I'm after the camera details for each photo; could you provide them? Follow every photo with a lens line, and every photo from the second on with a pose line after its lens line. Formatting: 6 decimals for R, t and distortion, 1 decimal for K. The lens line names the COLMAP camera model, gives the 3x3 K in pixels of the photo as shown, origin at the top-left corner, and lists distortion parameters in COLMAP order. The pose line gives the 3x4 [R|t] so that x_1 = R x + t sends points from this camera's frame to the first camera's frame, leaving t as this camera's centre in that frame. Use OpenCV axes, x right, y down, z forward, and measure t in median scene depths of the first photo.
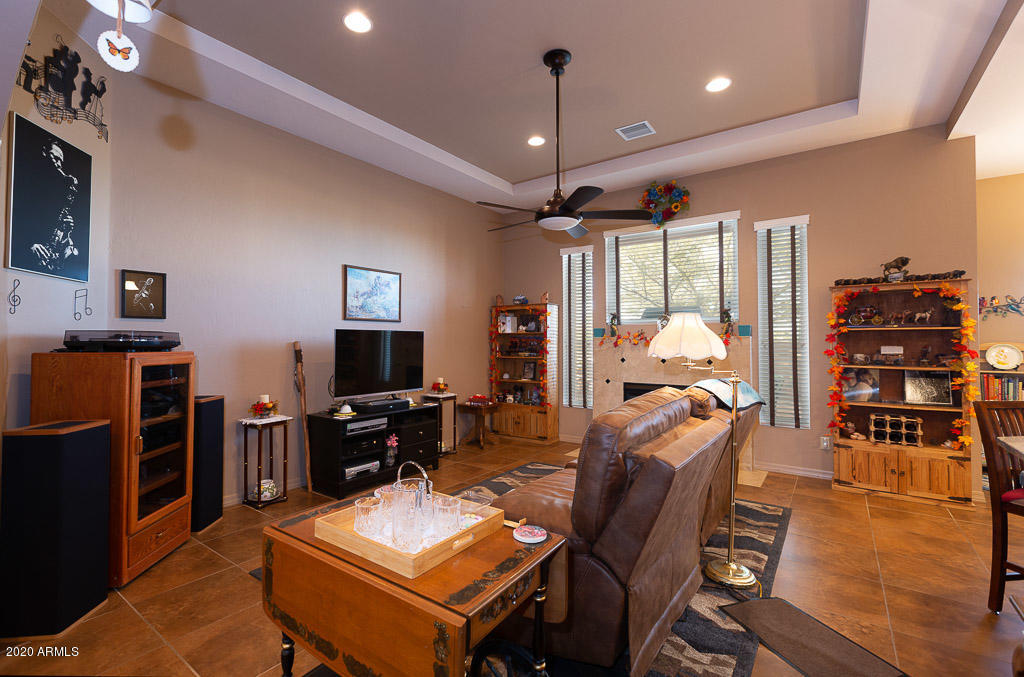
lens RADIAL K [[453.9, 0, 512.0], [0, 453.9, 338.5], [0, 0, 1]] dist [-0.010553, -0.000020]
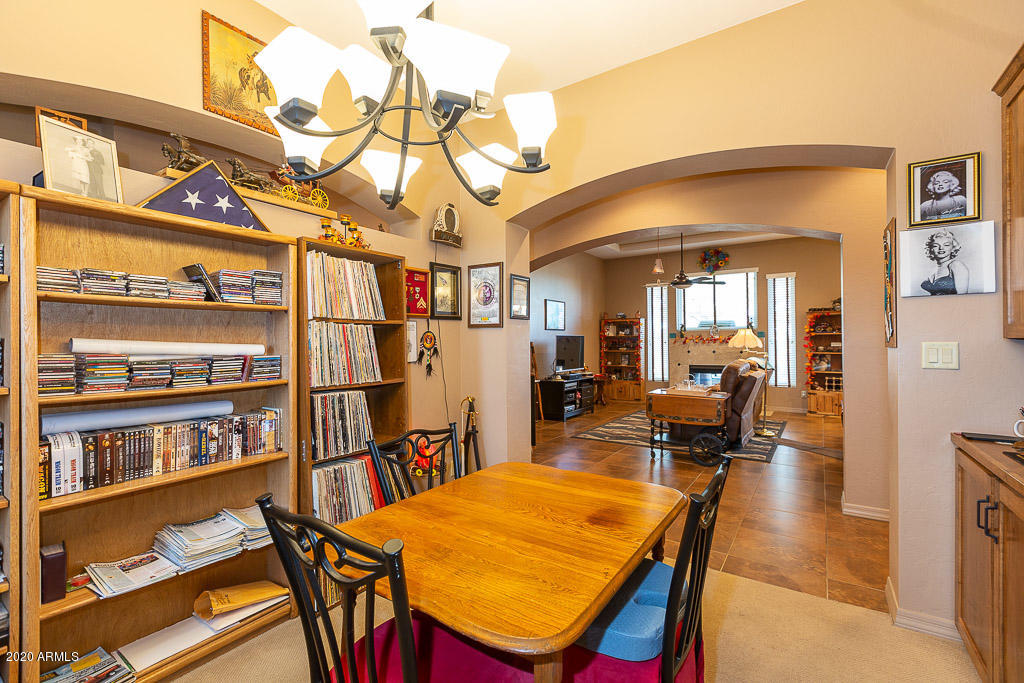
lens RADIAL K [[457.2, 0, 512.0], [0, 457.2, 341.5], [0, 0, 1]] dist [-0.031314, 0.000037]
pose [[0.999836, -0.006488, 0.016894, -0.564236], [0.006345, 0.999944, 0.008522, -0.012334], [-0.016949, -0.008413, 0.999821, -0.873481]]
